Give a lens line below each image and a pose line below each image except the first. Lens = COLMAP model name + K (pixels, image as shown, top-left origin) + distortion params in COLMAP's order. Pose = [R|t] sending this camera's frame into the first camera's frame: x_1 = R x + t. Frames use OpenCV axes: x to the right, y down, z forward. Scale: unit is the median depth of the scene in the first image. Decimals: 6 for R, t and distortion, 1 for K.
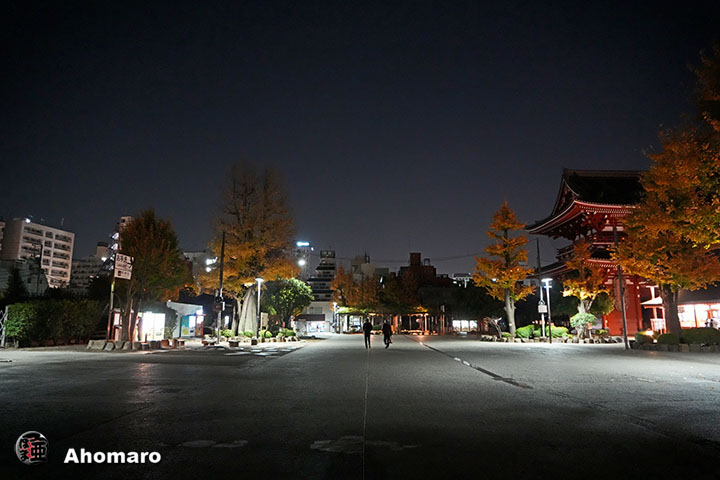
lens RADIAL K [[494.1, 0, 360.0], [0, 494.1, 240.0], [0, 0, 1]] dist [0.000273, -0.000014]
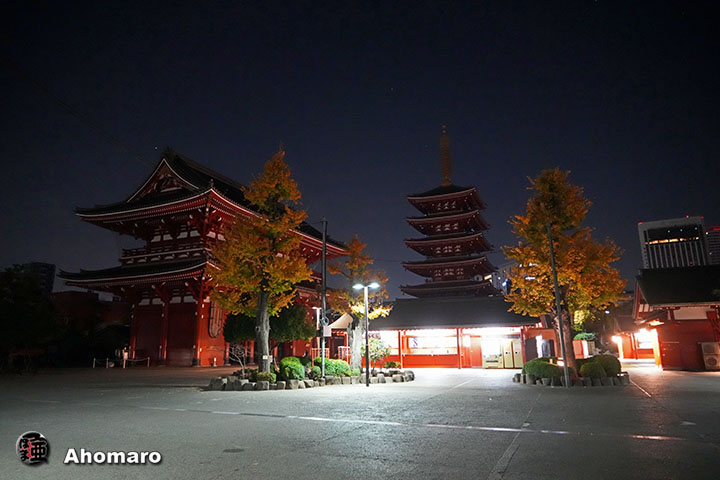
lens RADIAL K [[494.1, 0, 360.0], [0, 494.1, 240.0], [0, 0, 1]] dist [0.000273, -0.000014]
pose [[0.404713, 0.190072, 0.894472, -0.191964], [-0.143249, 0.979261, -0.143275, 0.103131], [-0.903154, -0.070147, 0.423547, 0.657516]]
